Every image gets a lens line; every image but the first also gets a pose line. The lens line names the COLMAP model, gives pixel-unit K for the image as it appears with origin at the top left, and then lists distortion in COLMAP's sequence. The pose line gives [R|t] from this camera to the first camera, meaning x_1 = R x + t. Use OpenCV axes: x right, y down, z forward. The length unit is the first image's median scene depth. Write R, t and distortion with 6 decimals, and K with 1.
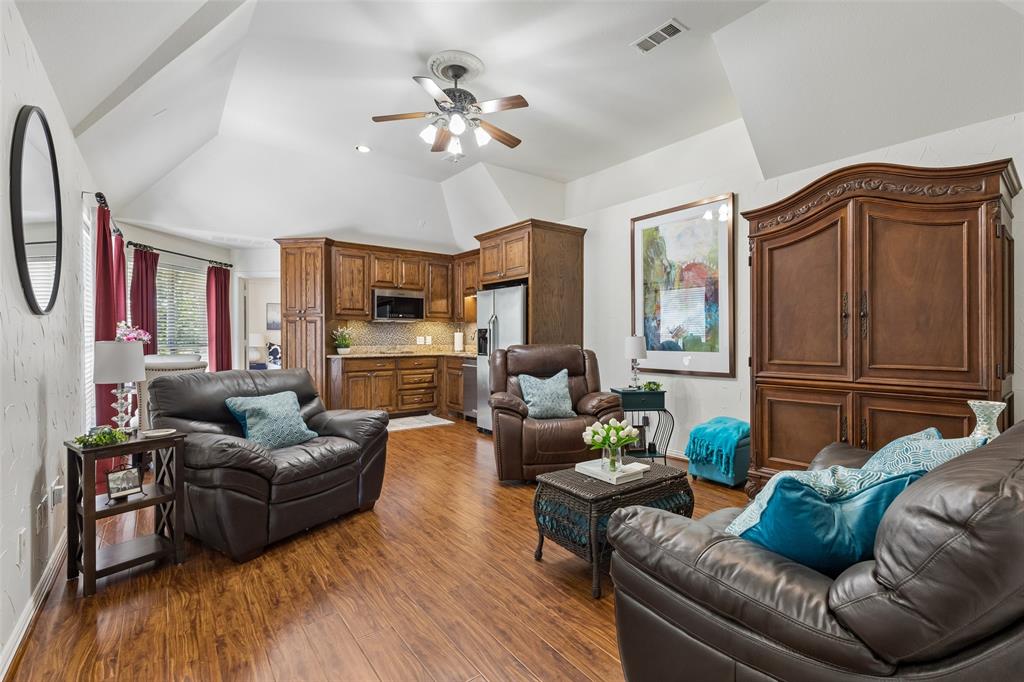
lens RADIAL K [[467.7, 0, 510.7], [0, 467.7, 338.1], [0, 0, 1]] dist [0.010411, -0.001953]
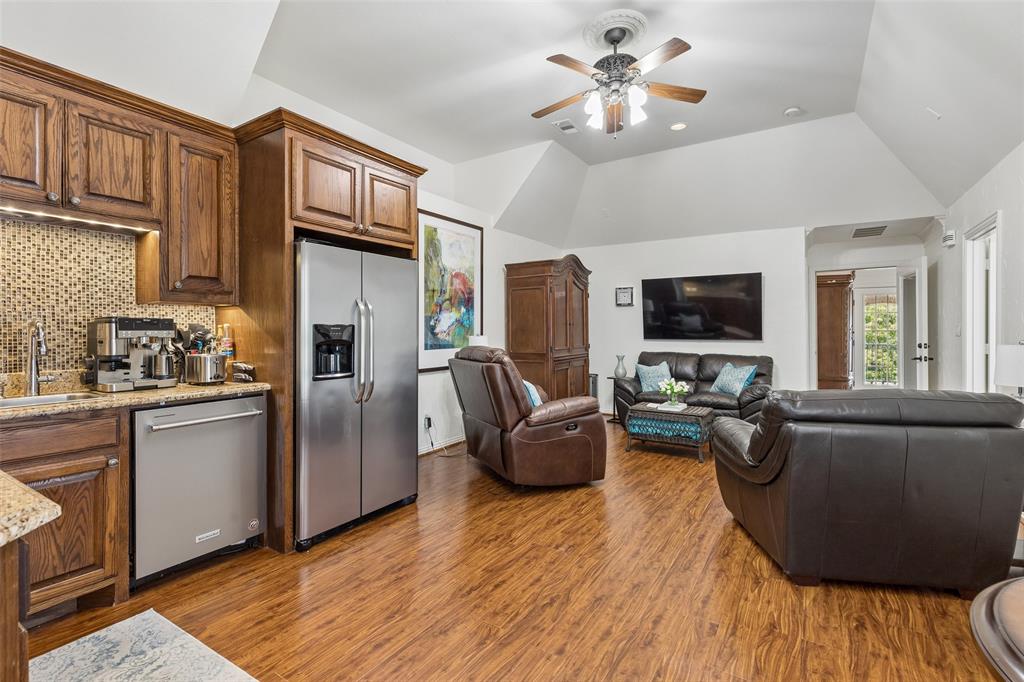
lens RADIAL K [[467.7, 0, 511.5], [0, 467.7, 333.6], [0, 0, 1]] dist [0.010411, -0.001953]
pose [[-0.357516, -0.001683, 0.933905, -0.719870], [0.006130, 0.999973, 0.004149, -0.010646], [-0.933887, 0.007208, -0.357496, 1.244146]]
